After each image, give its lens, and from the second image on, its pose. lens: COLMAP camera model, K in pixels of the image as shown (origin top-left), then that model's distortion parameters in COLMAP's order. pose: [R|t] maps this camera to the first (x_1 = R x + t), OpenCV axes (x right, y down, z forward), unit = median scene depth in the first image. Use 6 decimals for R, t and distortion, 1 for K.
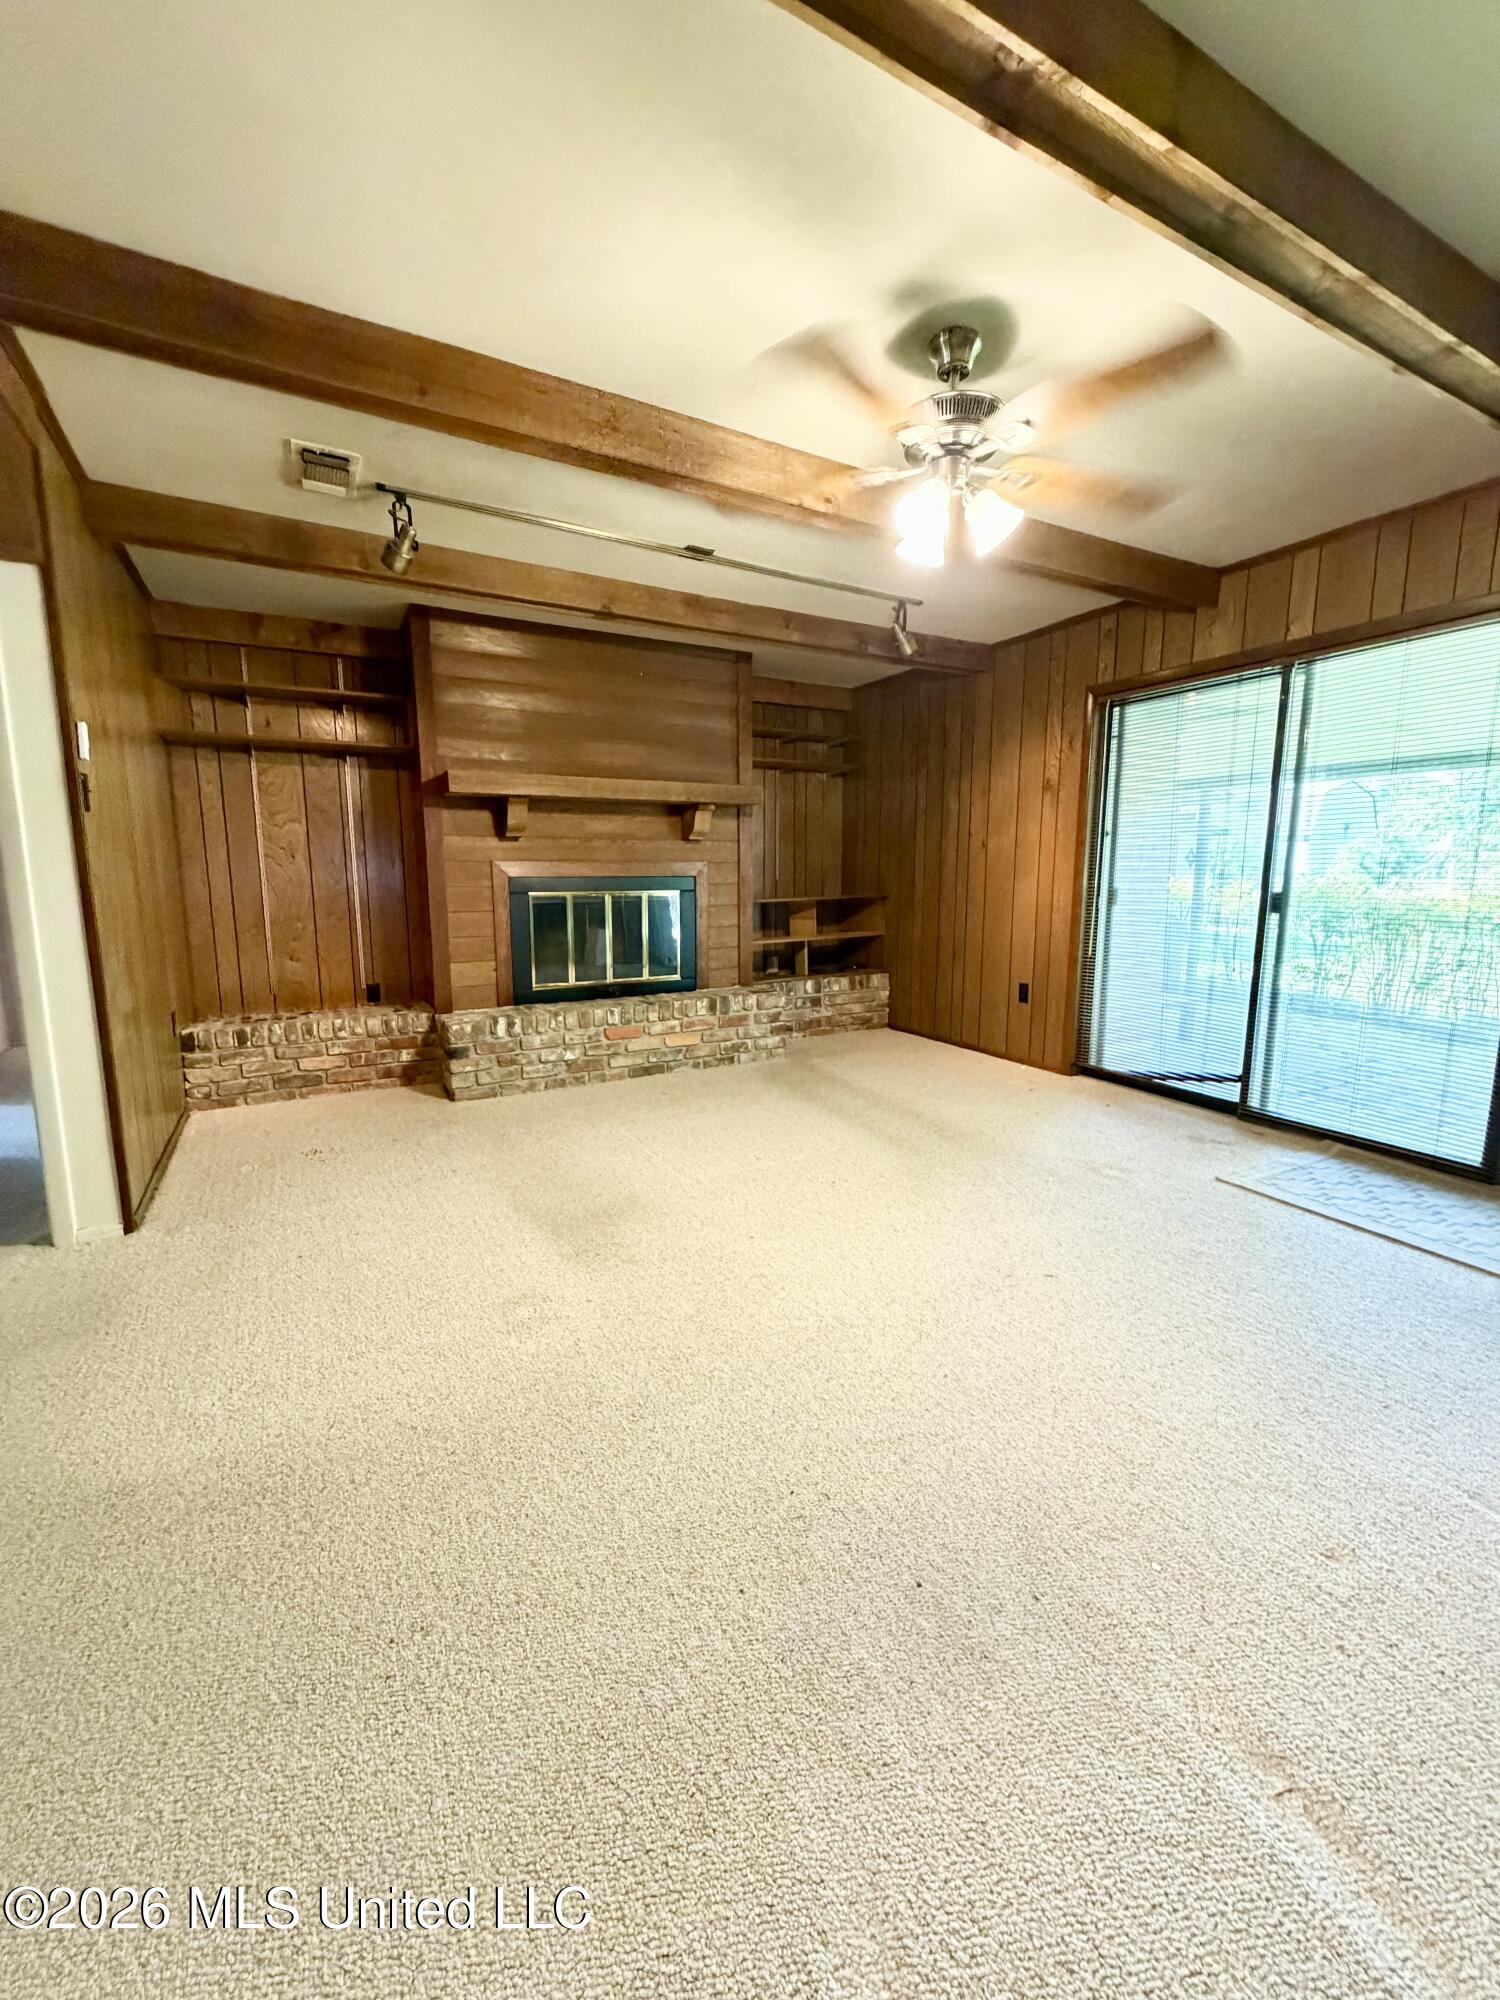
lens RADIAL K [[800.2, 0, 747.8], [0, 800.2, 990.8], [0, 0, 1]] dist [-0.001259, 0.000688]
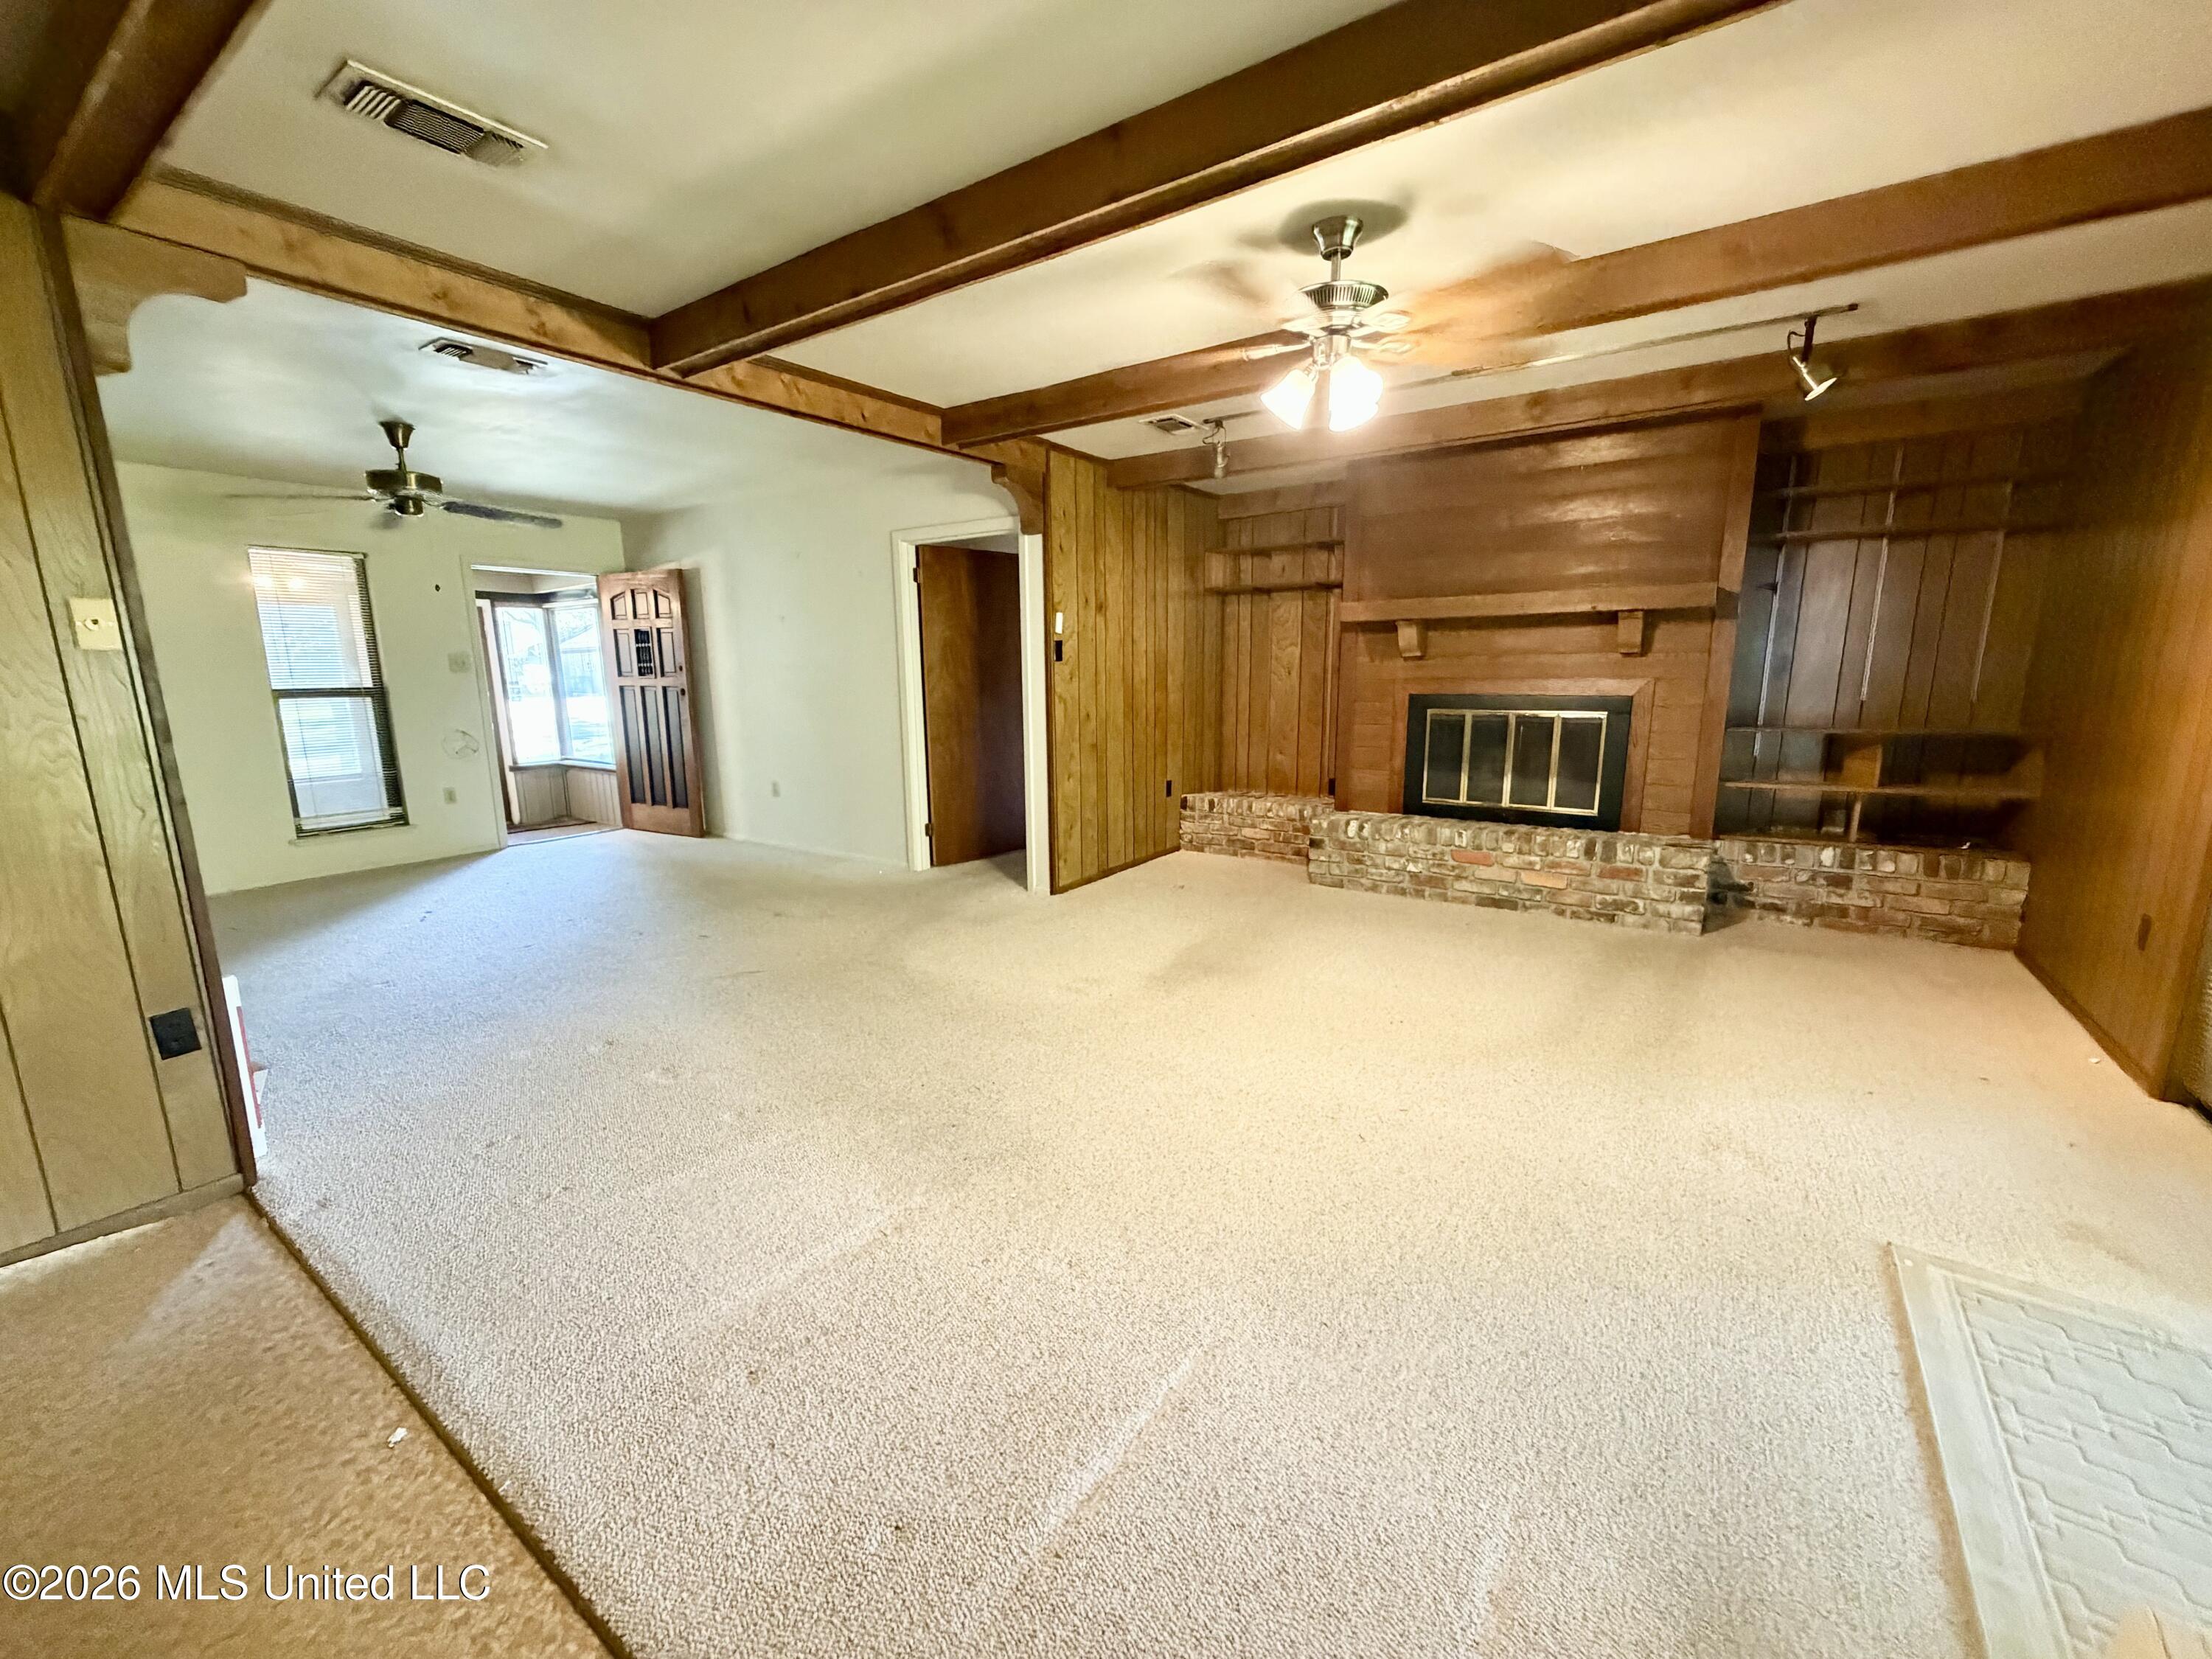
lens RADIAL K [[885.0, 0, 1097.6], [0, 885.0, 828.3], [0, 0, 1]] dist [-0.001259, 0.000688]
pose [[0.440279, 0.160659, -0.883371, 0.576669], [-0.121373, 0.985480, 0.118736, -0.053740], [0.889620, 0.054941, 0.453385, 0.102638]]
